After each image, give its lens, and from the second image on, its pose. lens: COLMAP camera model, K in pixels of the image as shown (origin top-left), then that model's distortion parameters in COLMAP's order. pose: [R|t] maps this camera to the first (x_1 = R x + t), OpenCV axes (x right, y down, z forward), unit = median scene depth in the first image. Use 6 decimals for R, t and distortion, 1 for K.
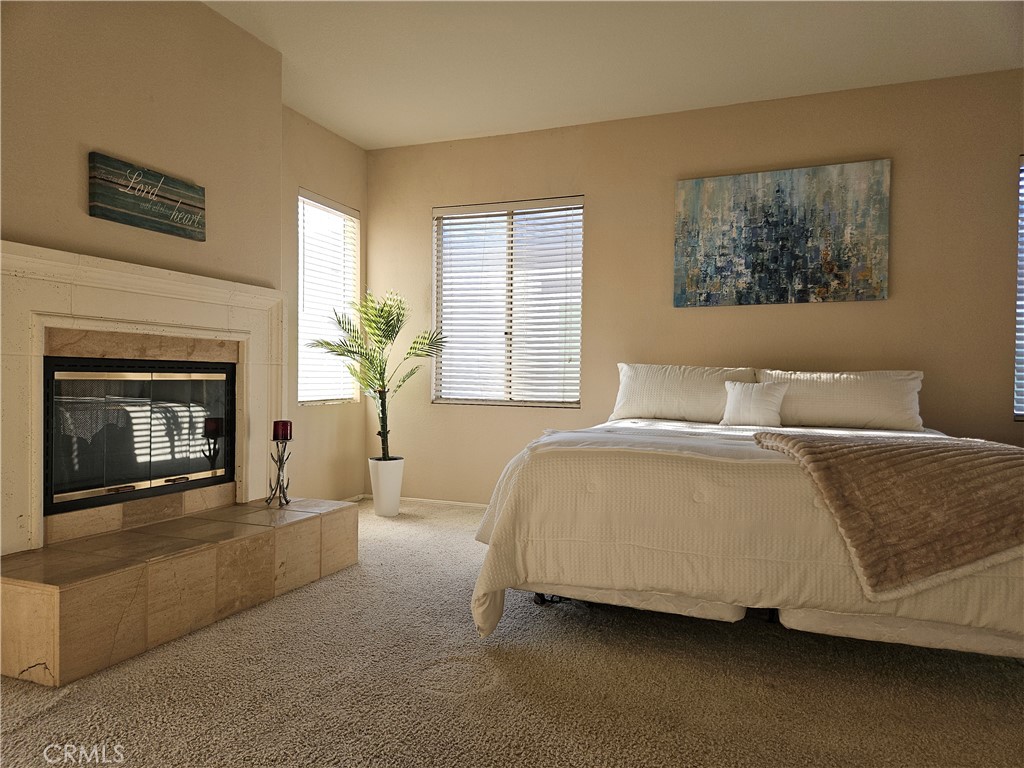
lens RADIAL K [[690.1, 0, 514.6], [0, 690.1, 391.5], [0, 0, 1]] dist [0.066595, -0.057385]
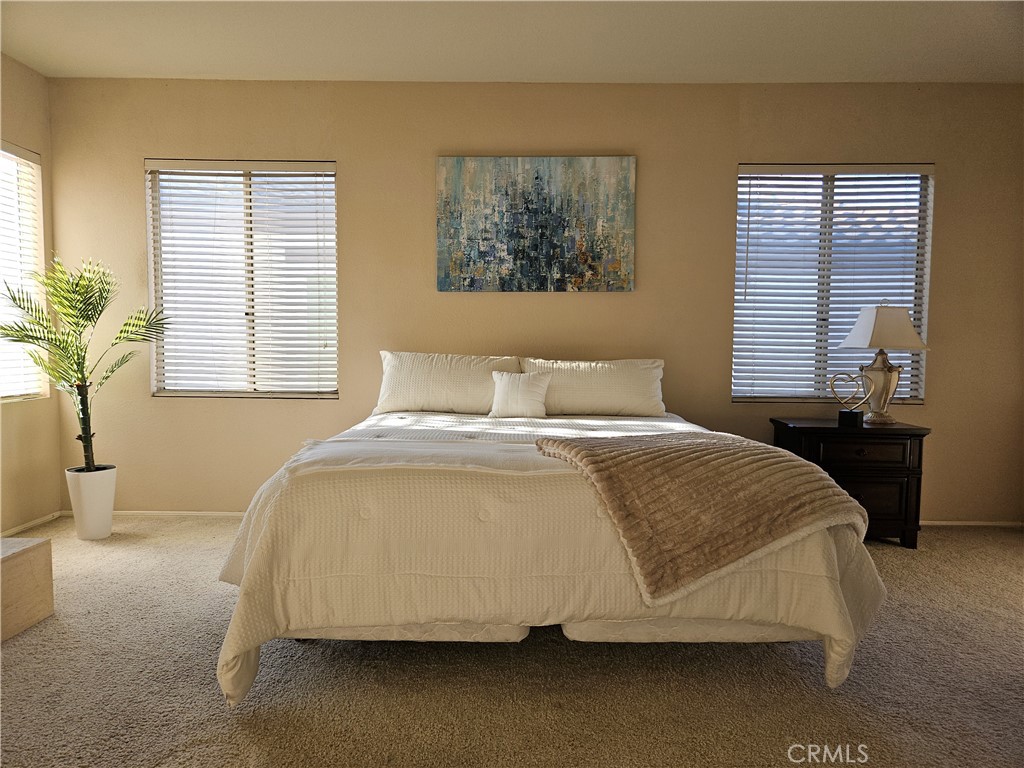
lens RADIAL K [[690.1, 0, 514.5], [0, 690.1, 389.6], [0, 0, 1]] dist [0.066595, -0.057385]
pose [[0.935829, -0.026503, 0.351457, -0.009618], [0.010378, 0.998809, 0.047685, -0.033264], [-0.352302, -0.040977, 0.934989, 0.073171]]
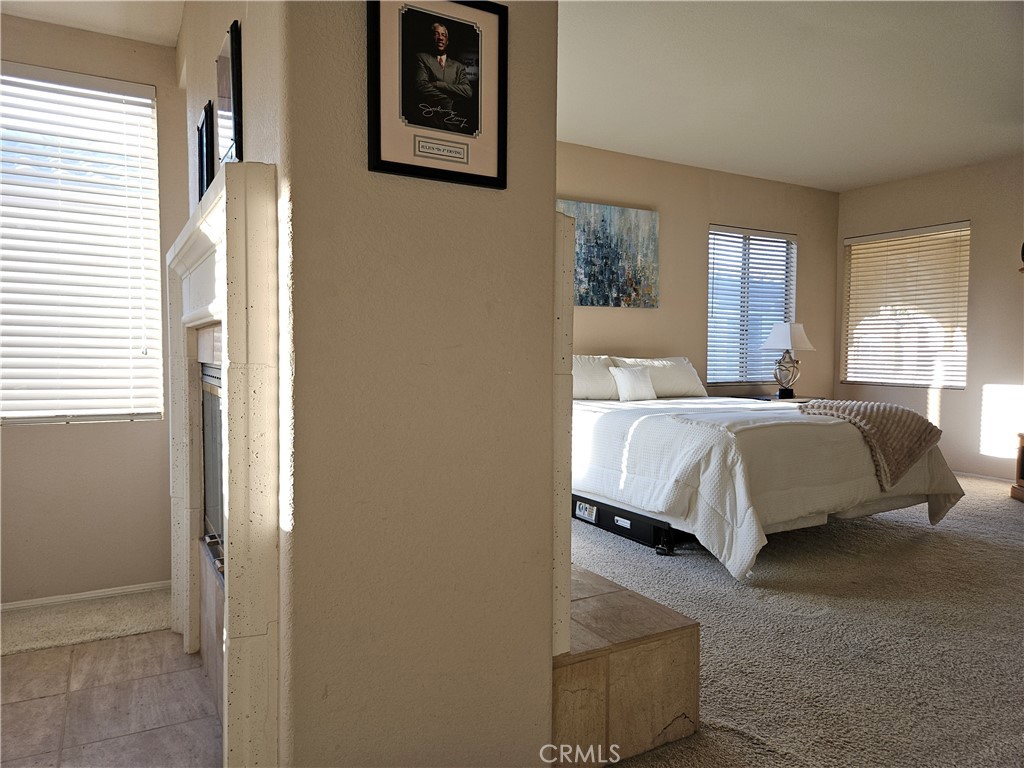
lens RADIAL K [[690.1, 0, 513.3], [0, 690.1, 380.0], [0, 0, 1]] dist [0.066595, -0.057385]
pose [[0.626299, -0.041822, 0.778460, -0.773098], [0.016596, 0.999049, 0.040321, -0.043343], [-0.779406, -0.012333, 0.626398, 0.316722]]
